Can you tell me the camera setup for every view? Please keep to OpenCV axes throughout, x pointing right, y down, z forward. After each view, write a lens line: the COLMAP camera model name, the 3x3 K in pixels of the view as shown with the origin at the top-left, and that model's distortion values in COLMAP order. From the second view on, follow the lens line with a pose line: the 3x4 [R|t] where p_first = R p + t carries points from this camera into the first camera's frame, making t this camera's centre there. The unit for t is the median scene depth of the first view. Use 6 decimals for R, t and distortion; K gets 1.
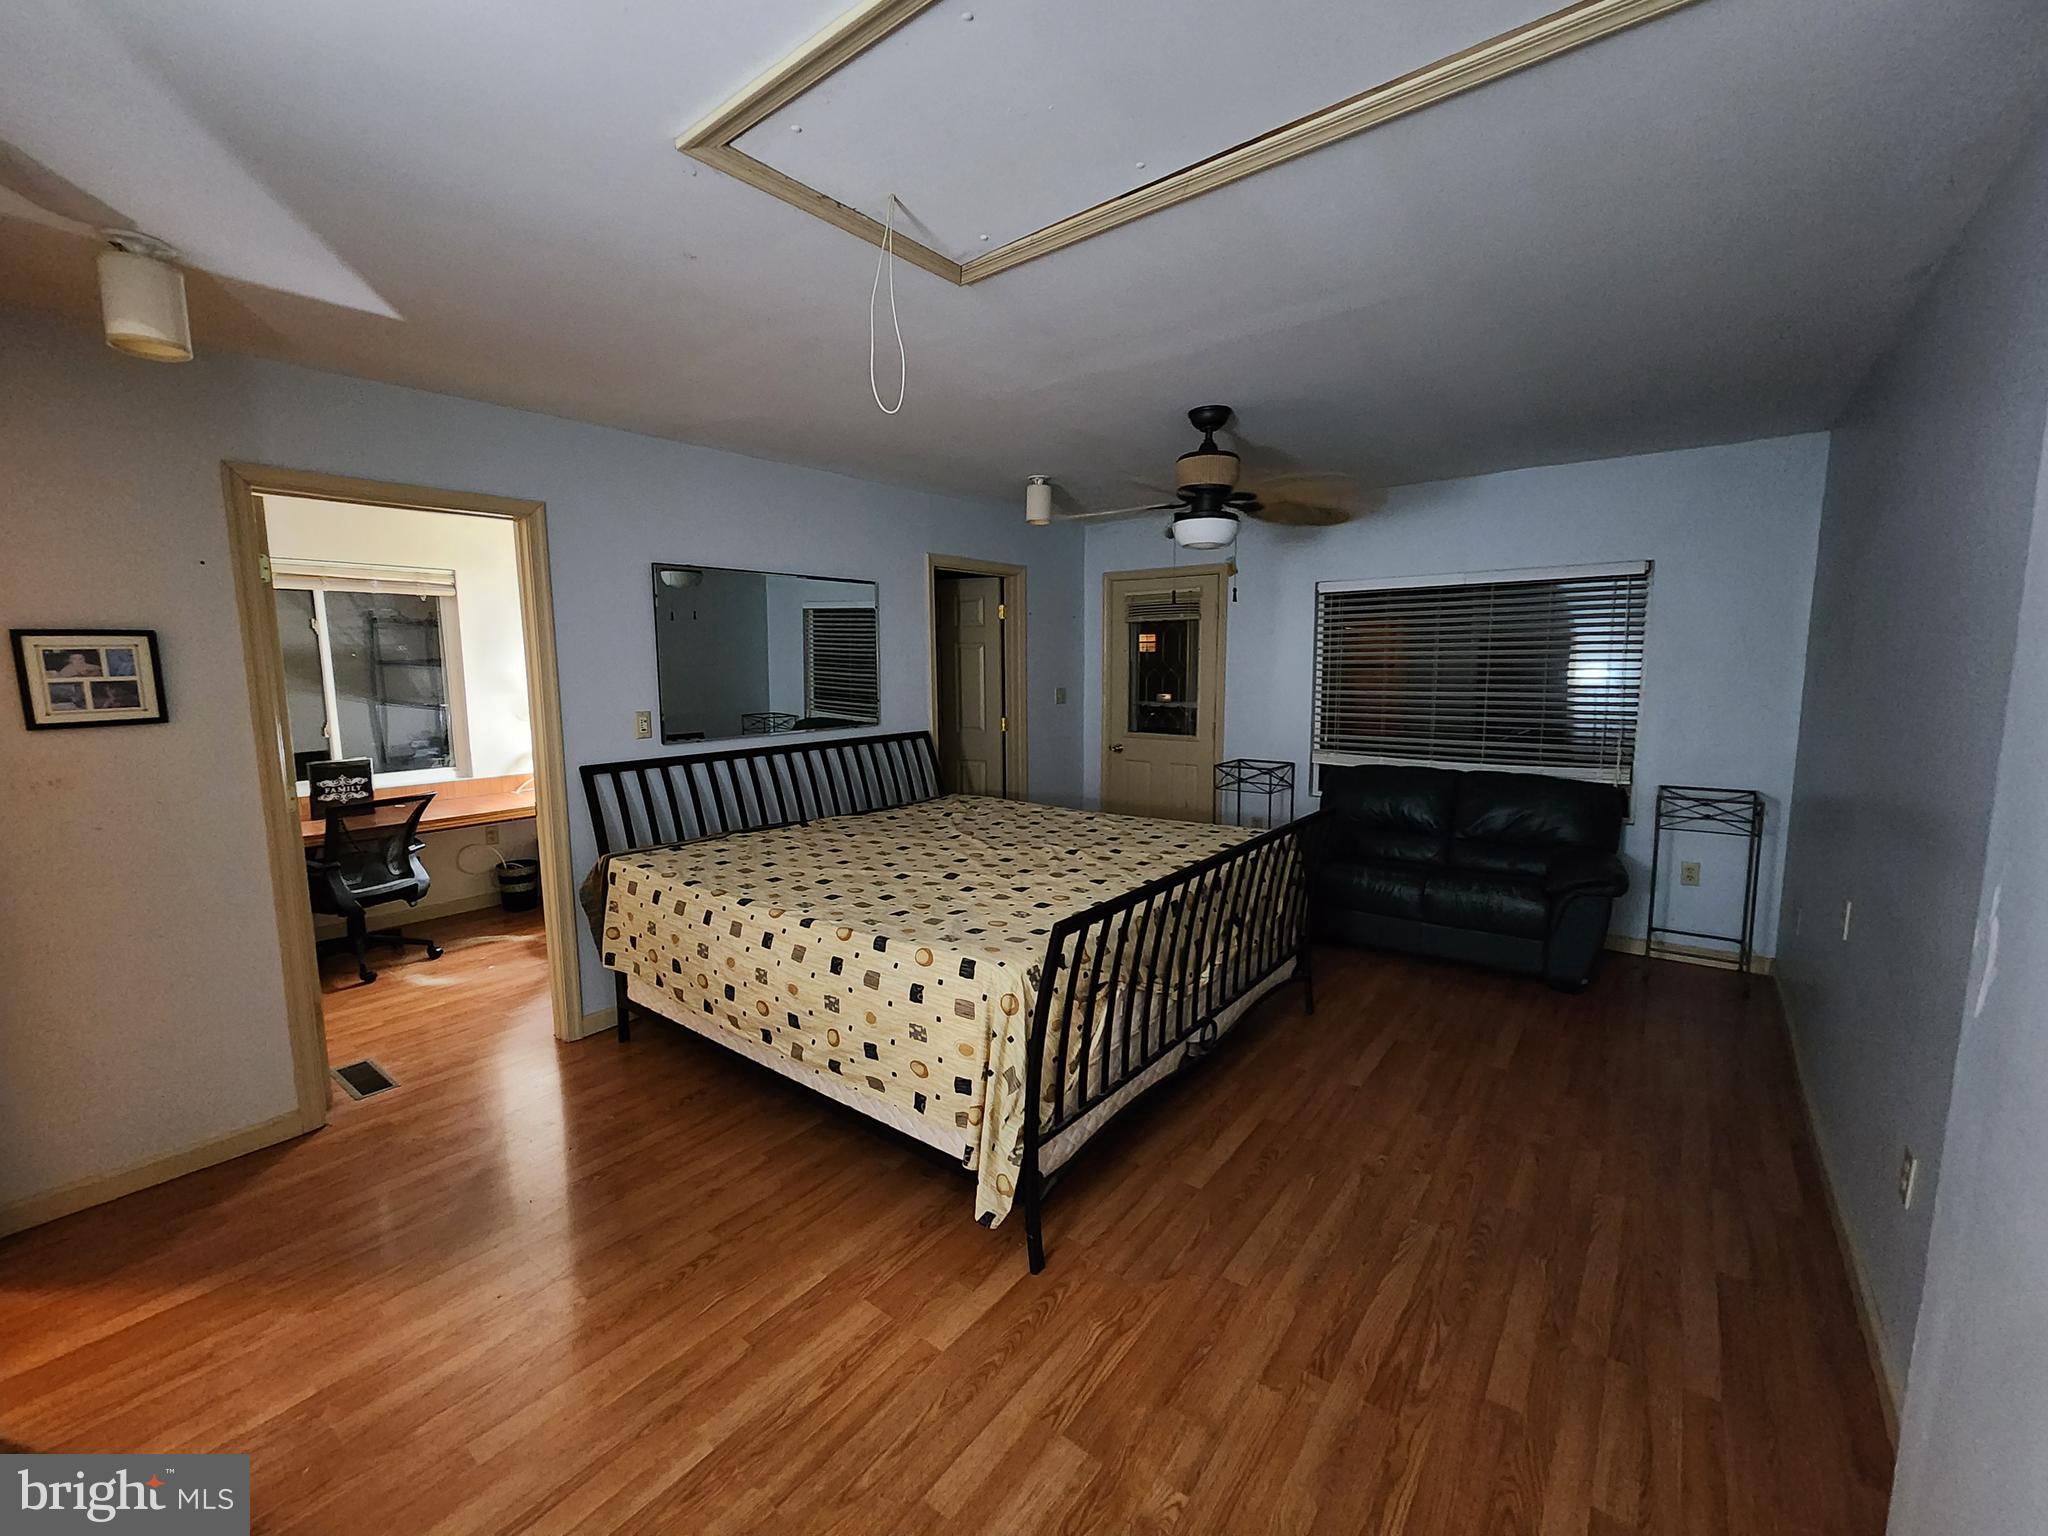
lens RADIAL K [[834.7, 0, 1022.8], [0, 834.7, 761.9], [0, 0, 1]] dist [-0.001252, -0.000246]
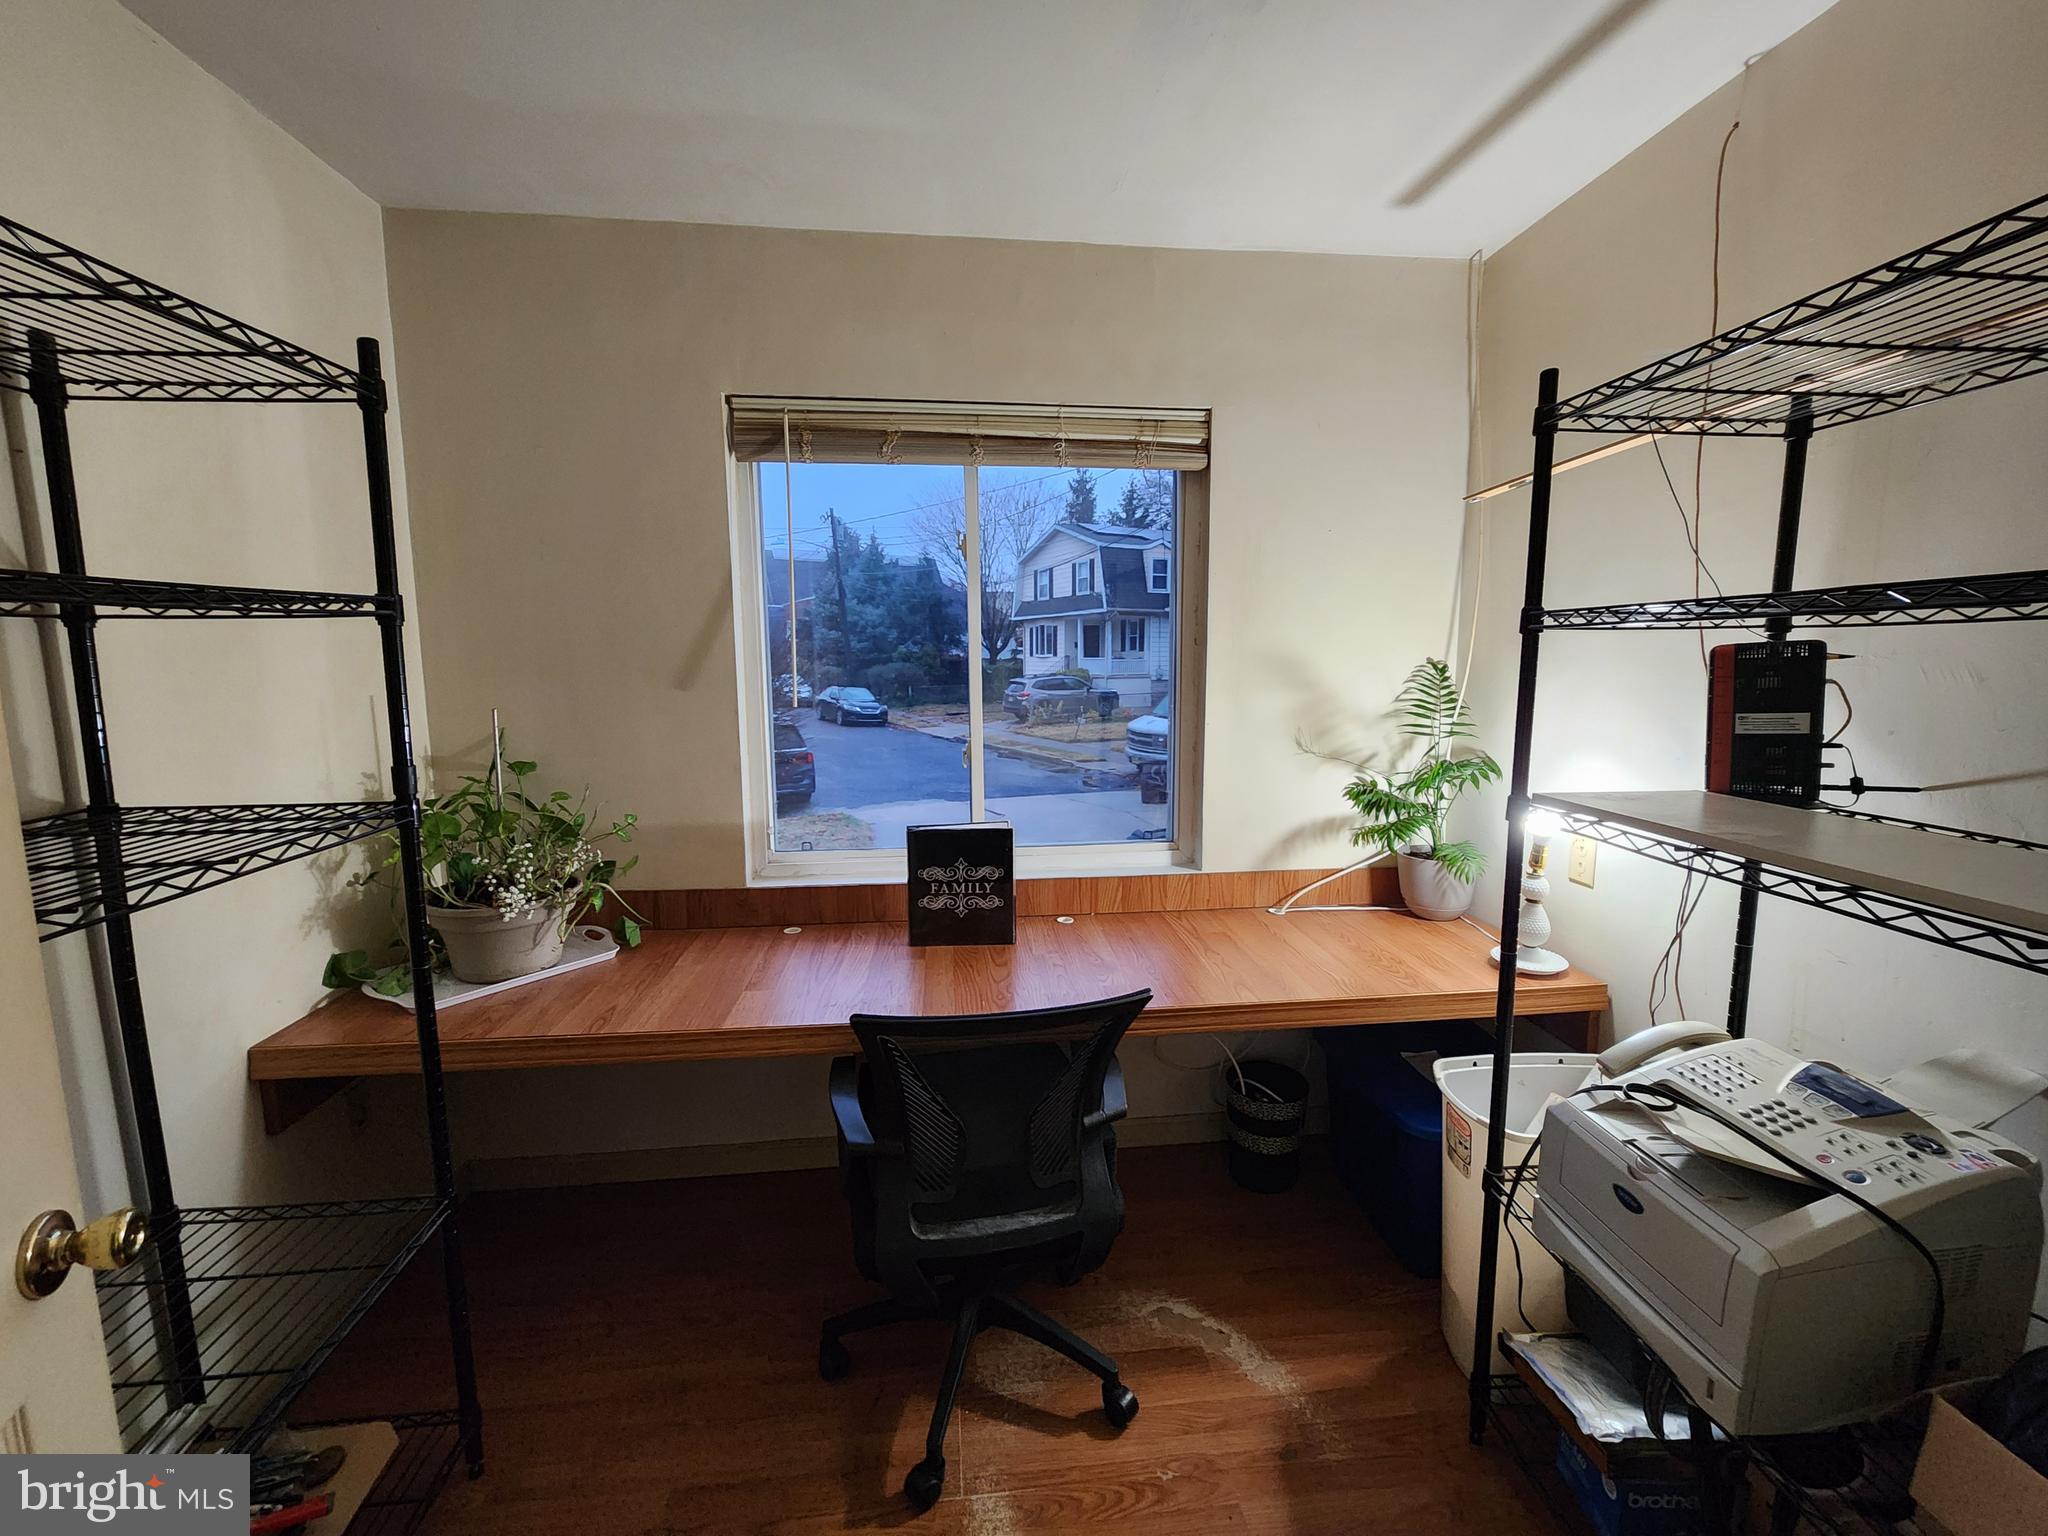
lens RADIAL K [[834.7, 0, 1029.1], [0, 834.7, 759.6], [0, 0, 1]] dist [-0.001252, -0.000246]
pose [[0.693689, 0.095490, -0.713917, -0.456460], [-0.086846, 0.995030, 0.048706, -0.064700], [0.715020, 0.028214, 0.698535, 0.691734]]
